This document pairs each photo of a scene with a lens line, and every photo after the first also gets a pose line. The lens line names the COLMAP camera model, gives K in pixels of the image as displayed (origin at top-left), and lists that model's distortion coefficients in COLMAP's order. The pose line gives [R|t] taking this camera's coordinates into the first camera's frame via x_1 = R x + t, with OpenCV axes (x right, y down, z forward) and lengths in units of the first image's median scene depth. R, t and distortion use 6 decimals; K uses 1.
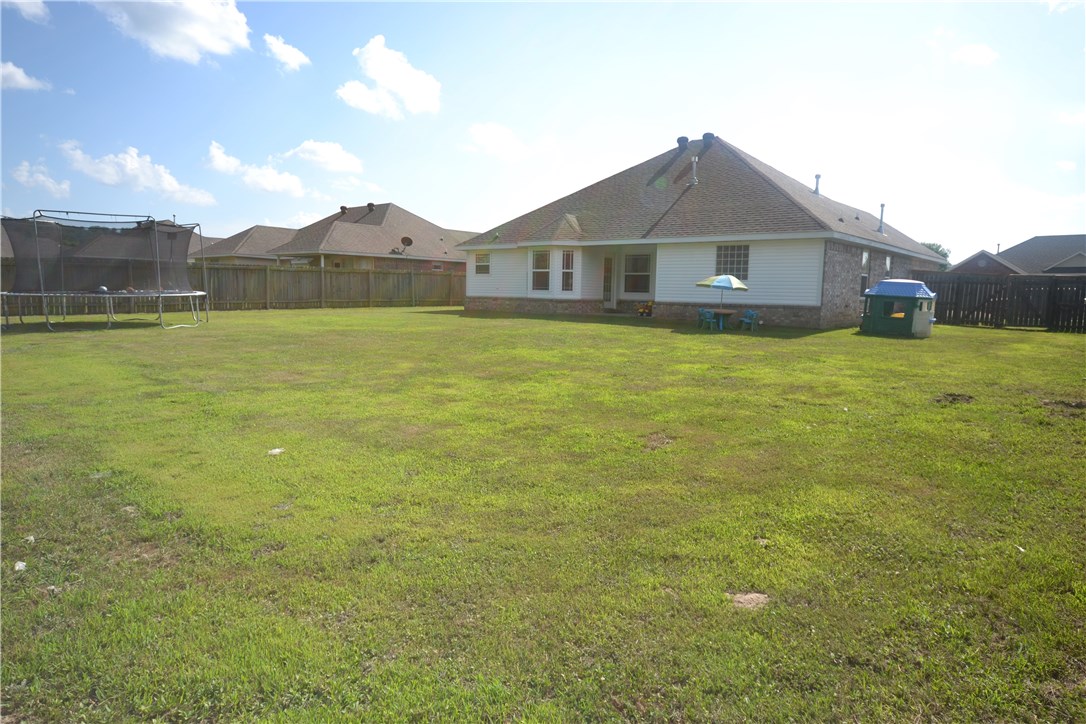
lens RADIAL K [[668.7, 0, 542.8], [0, 668.7, 364.4], [0, 0, 1]] dist [0.001117, 0.017992]
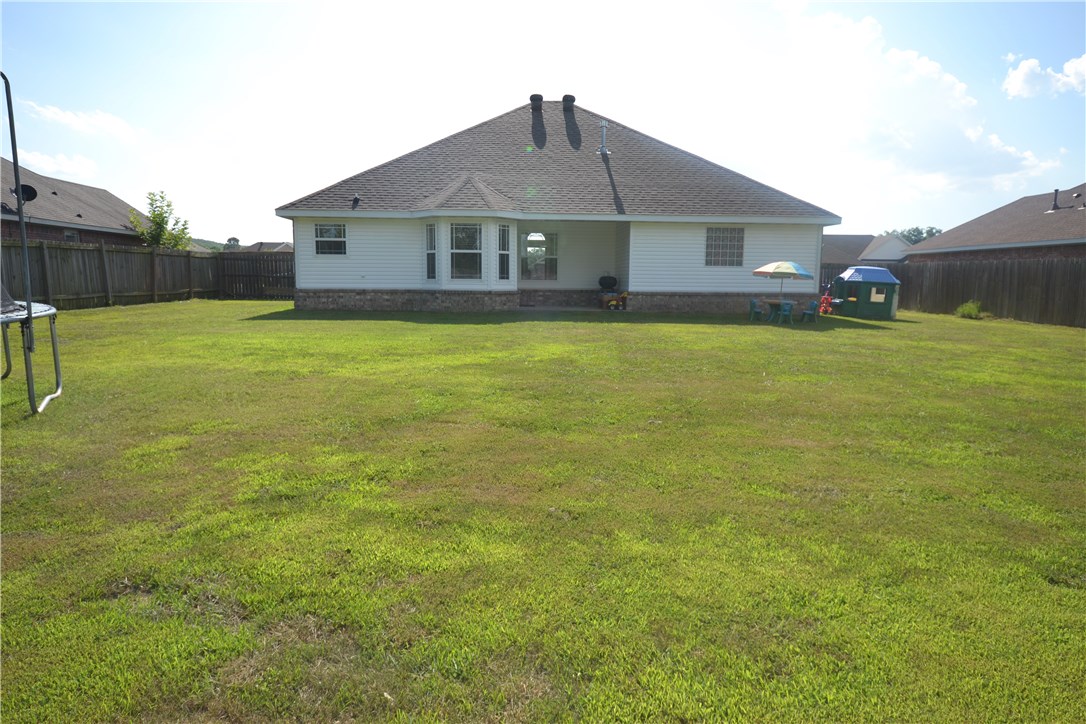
lens RADIAL K [[668.7, 0, 542.8], [0, 668.7, 364.4], [0, 0, 1]] dist [0.001117, 0.017992]
pose [[0.743558, -0.098718, 0.661344, -0.435507], [0.076853, 0.995105, 0.062131, -0.058952], [-0.664240, 0.004628, 0.747505, 0.415588]]
